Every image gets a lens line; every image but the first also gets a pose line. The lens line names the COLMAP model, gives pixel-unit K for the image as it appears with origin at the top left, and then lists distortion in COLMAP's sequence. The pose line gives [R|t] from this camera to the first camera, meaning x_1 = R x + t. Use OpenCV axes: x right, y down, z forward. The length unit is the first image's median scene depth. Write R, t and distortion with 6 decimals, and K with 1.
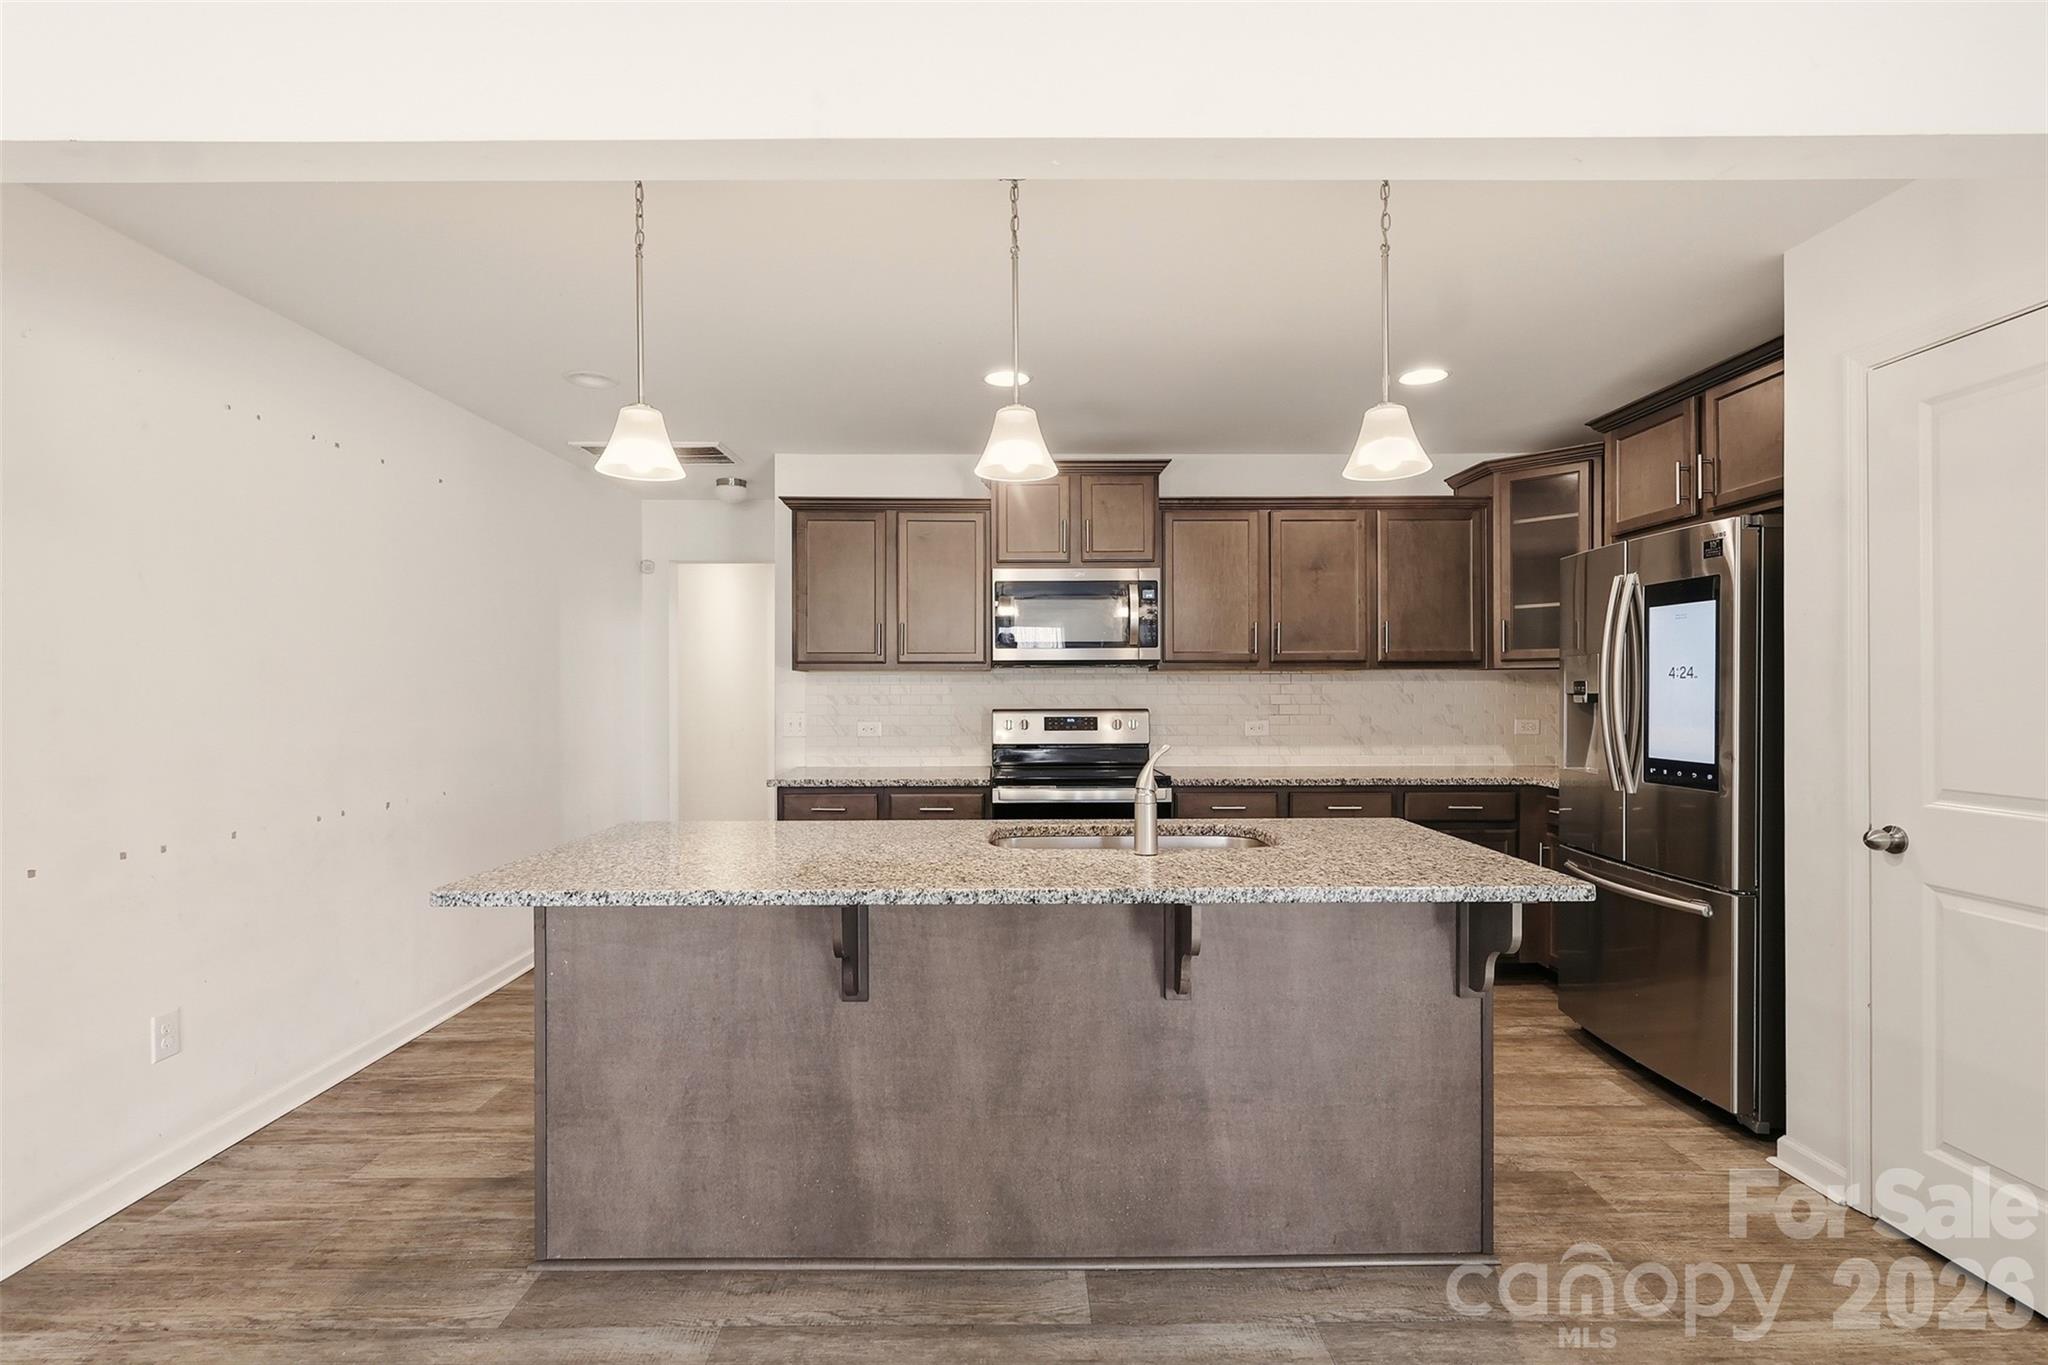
lens RADIAL K [[962.6, 0, 1019.6], [0, 962.6, 692.8], [0, 0, 1]] dist [0.002993, 0.001391]
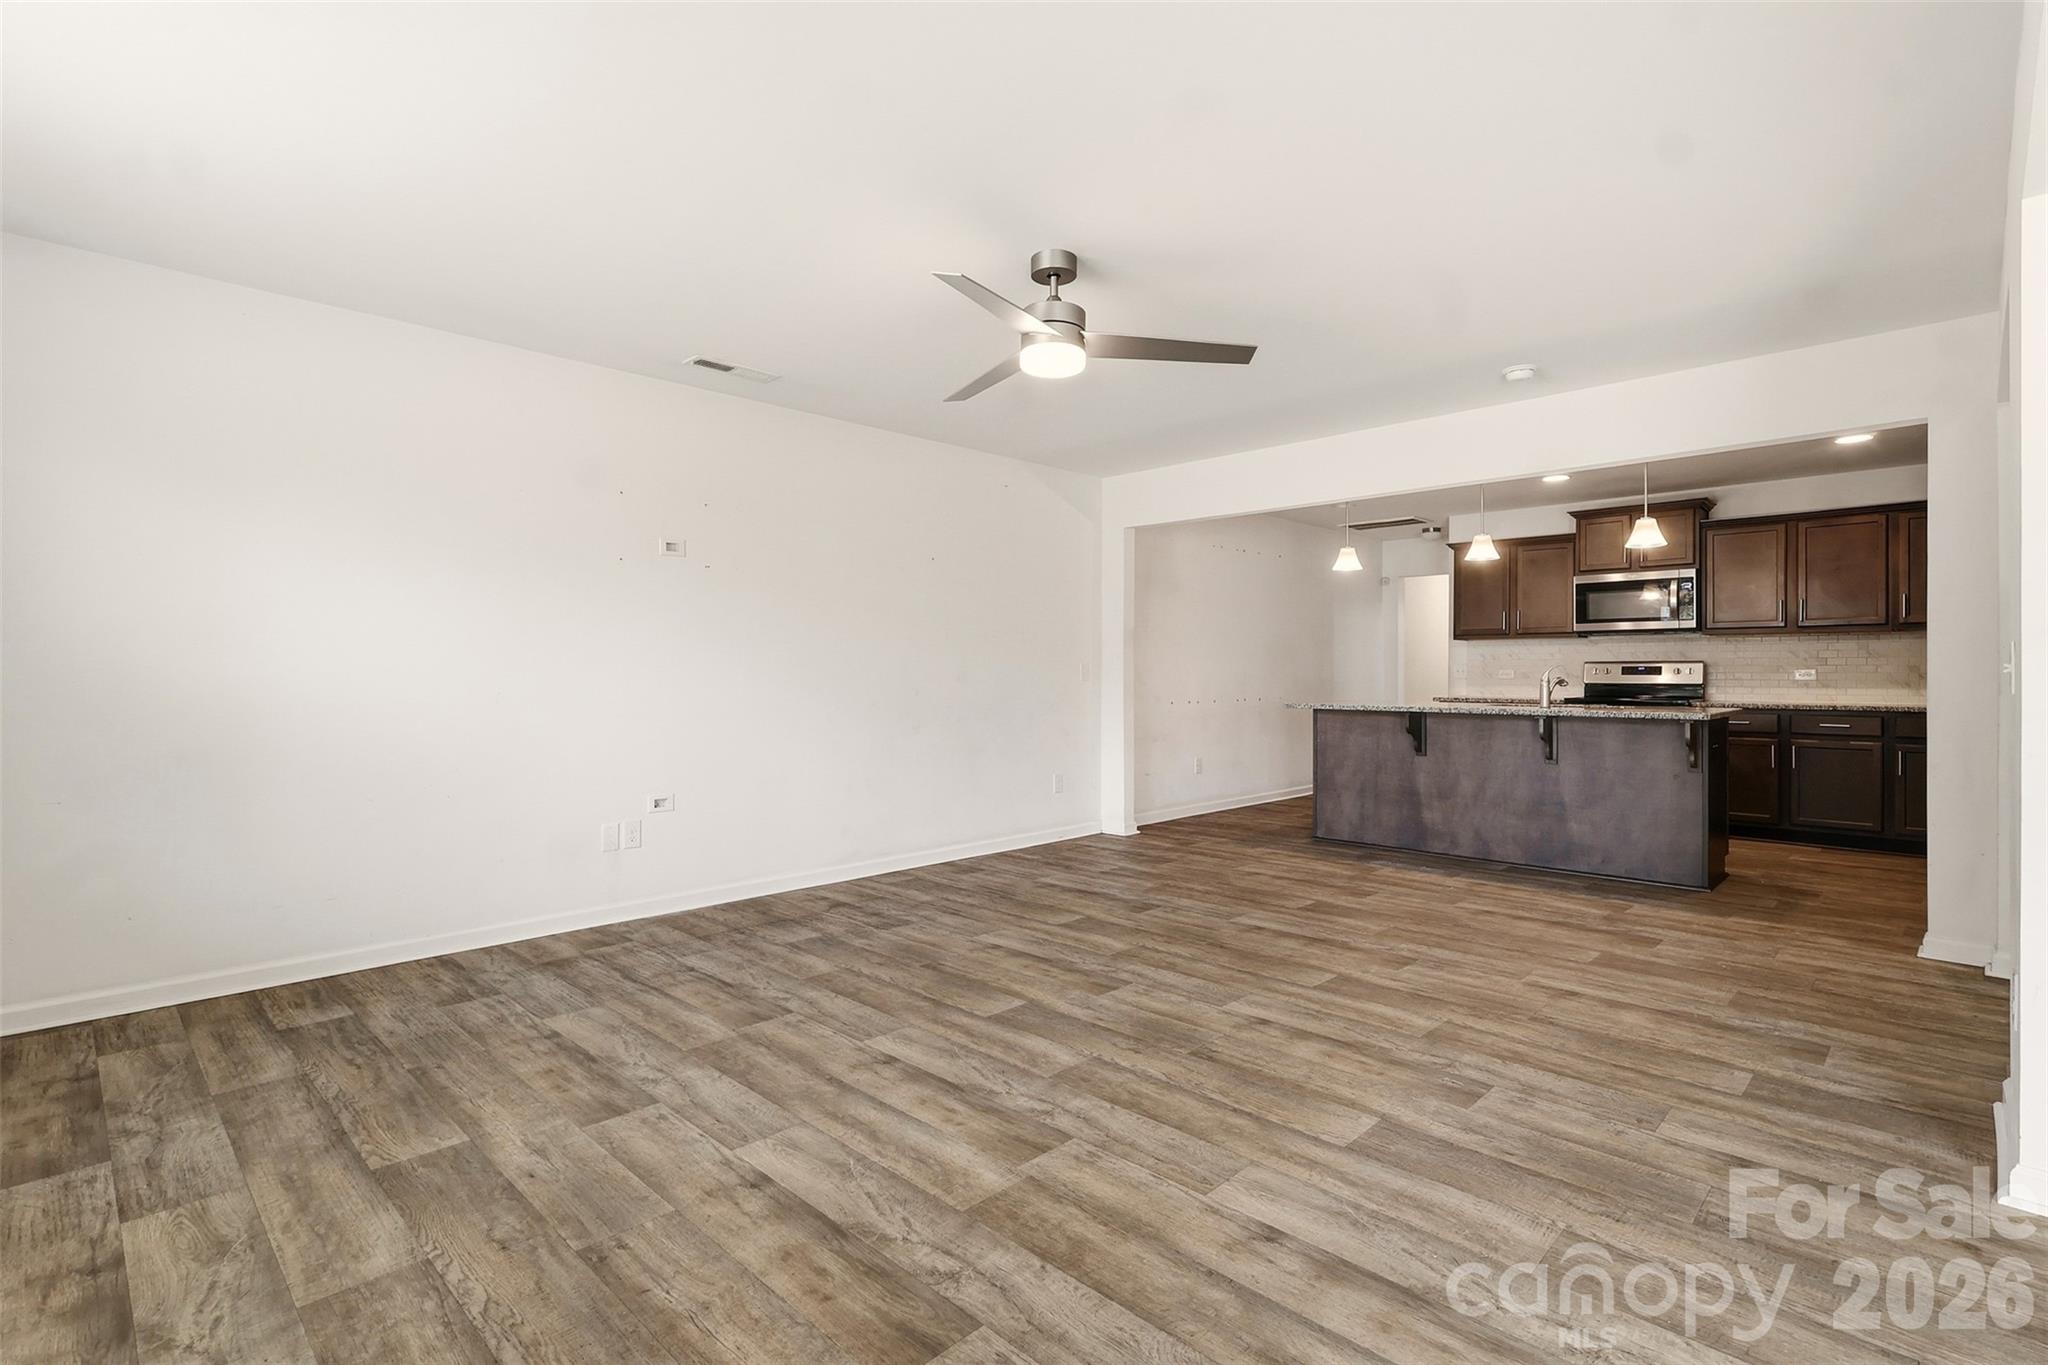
lens RADIAL K [[962.6, 0, 1025.1], [0, 962.6, 668.6], [0, 0, 1]] dist [0.002993, 0.001391]
pose [[0.709107, 0.000302, -0.705101, 0.703641], [-0.007818, 0.999942, -0.007434, 0.076375], [0.705058, 0.010784, 0.709068, -1.268405]]
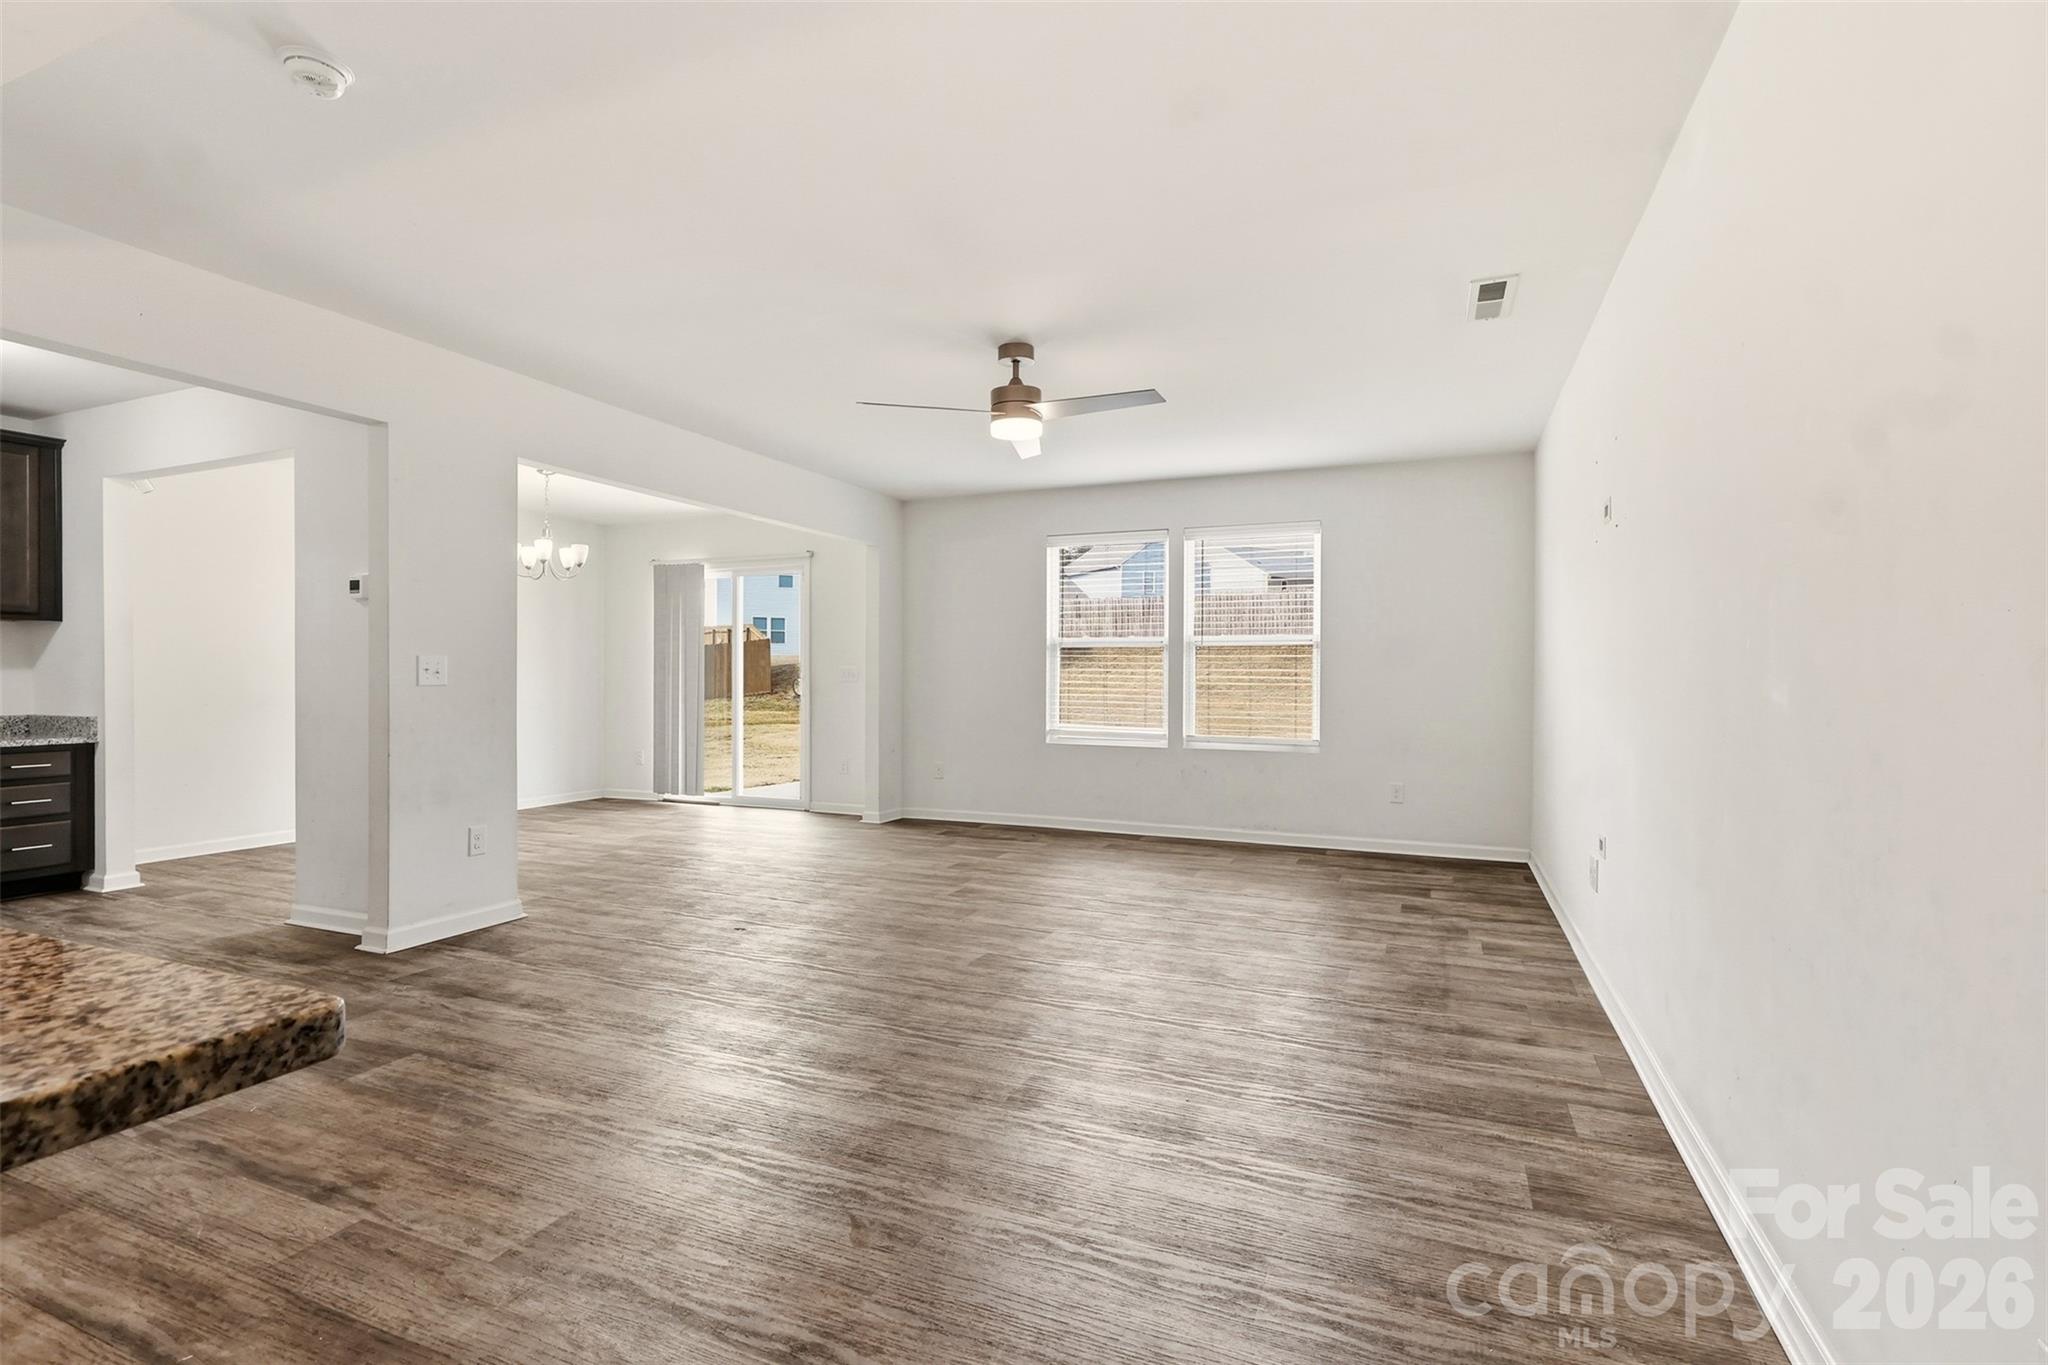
lens RADIAL K [[962.6, 0, 1014.6], [0, 962.6, 679.1], [0, 0, 1]] dist [0.002993, 0.001391]
pose [[-0.912557, -0.002217, 0.408944, -0.582770], [0.000157, 0.999983, 0.005773, 0.067722], [-0.408950, 0.005332, -0.912541, 0.753049]]
